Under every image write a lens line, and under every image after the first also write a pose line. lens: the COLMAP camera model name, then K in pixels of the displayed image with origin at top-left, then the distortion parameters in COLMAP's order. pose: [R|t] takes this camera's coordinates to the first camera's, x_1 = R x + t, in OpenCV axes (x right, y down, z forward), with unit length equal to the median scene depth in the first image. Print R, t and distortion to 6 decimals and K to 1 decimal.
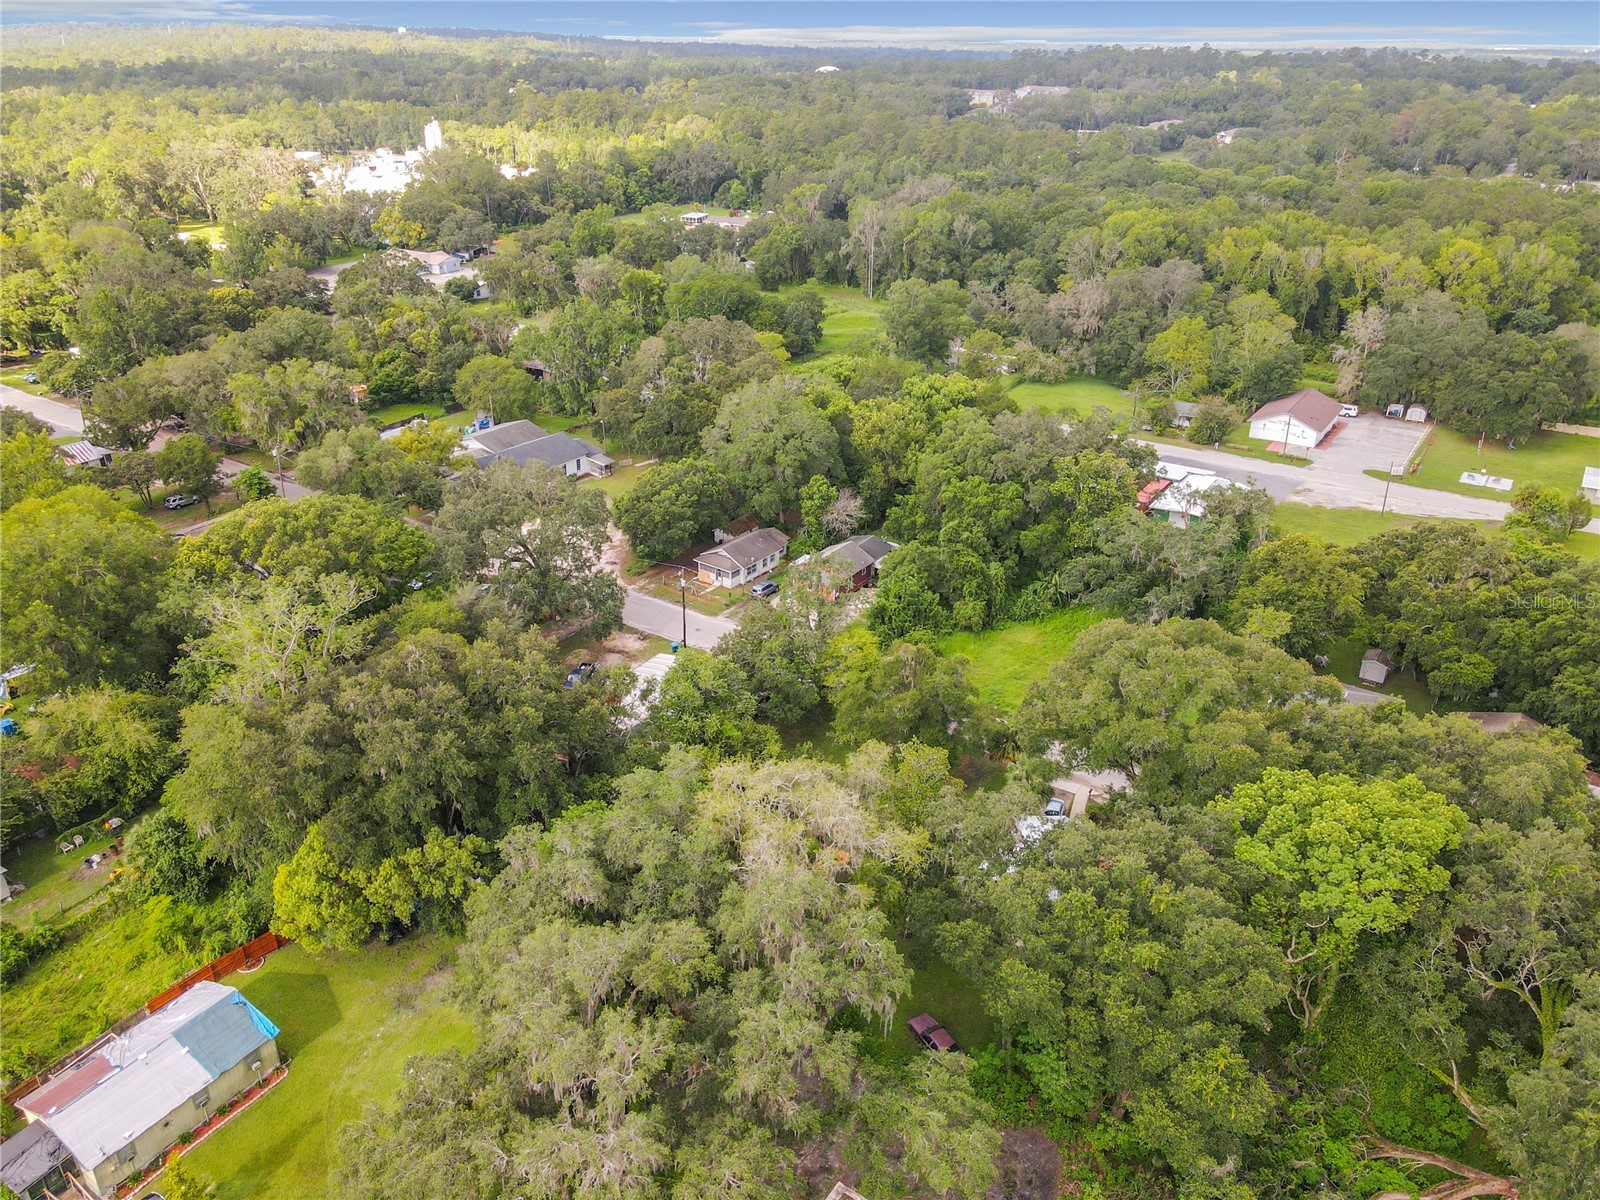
lens RADIAL K [[1176.1, 0, 791.2], [0, 1176.1, 609.0], [0, 0, 1]] dist [0.024936, 0.012836]
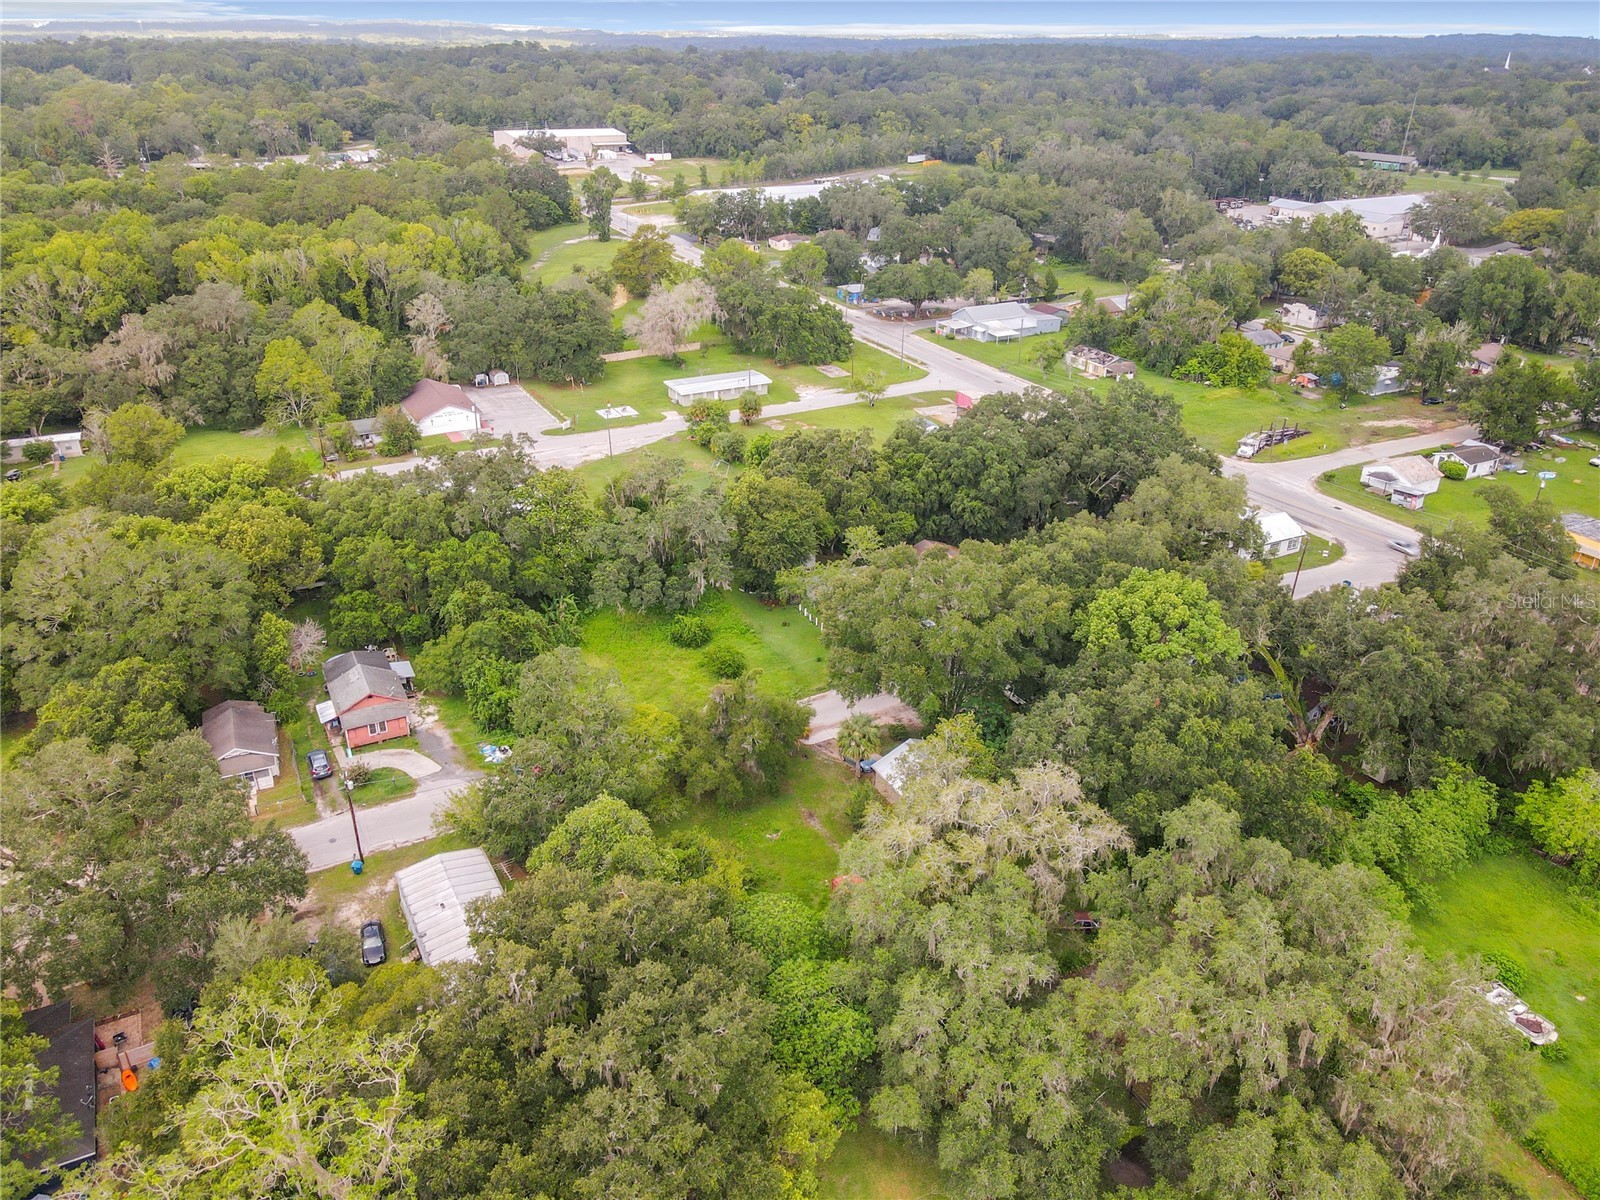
lens RADIAL K [[1176.1, 0, 794.1], [0, 1176.1, 601.9], [0, 0, 1]] dist [0.024936, 0.012836]
pose [[0.463464, -0.395000, 0.793206, -0.312932], [0.384208, 0.896207, 0.221803, -0.113313], [-0.798490, 0.201958, 0.567122, 0.181773]]
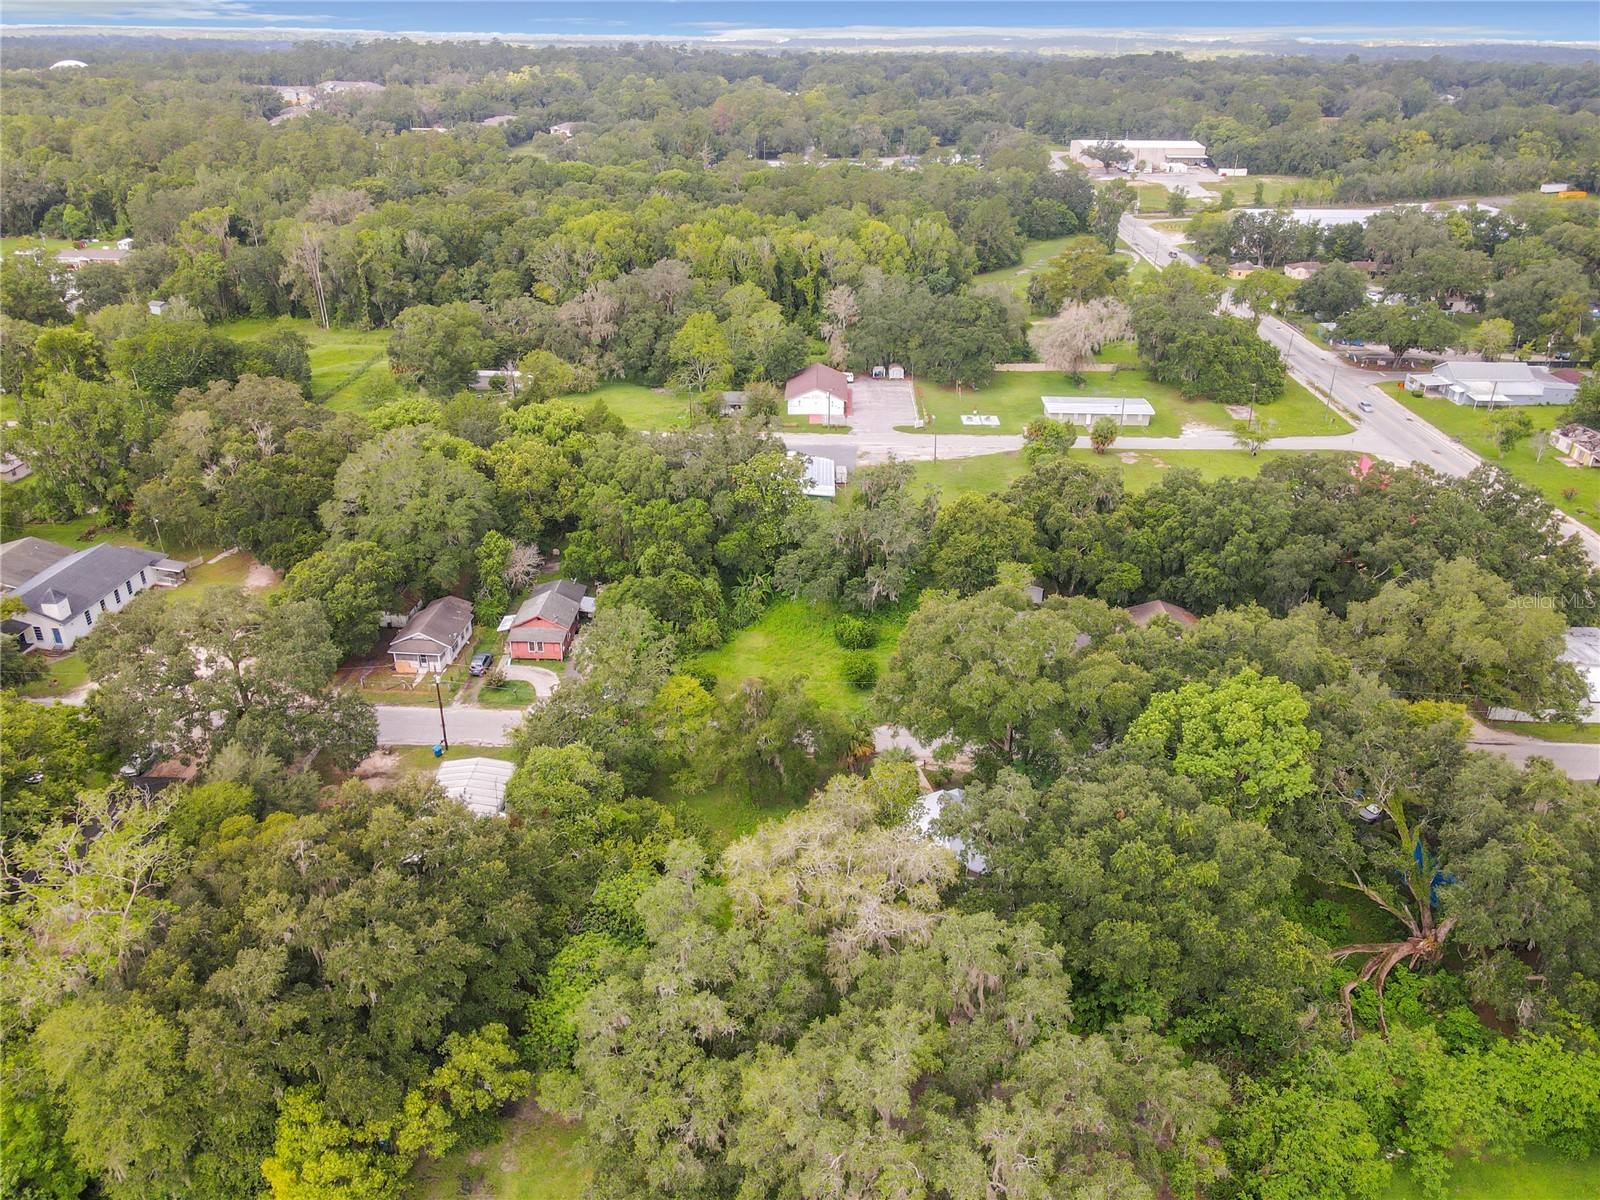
lens RADIAL K [[1176.1, 0, 796.1], [0, 1176.1, 598.9], [0, 0, 1]] dist [0.024936, 0.012836]
pose [[0.843138, -0.236941, 0.482676, -0.167604], [0.236165, 0.969639, 0.063454, -0.044342], [-0.483057, 0.060491, 0.873497, 0.046076]]
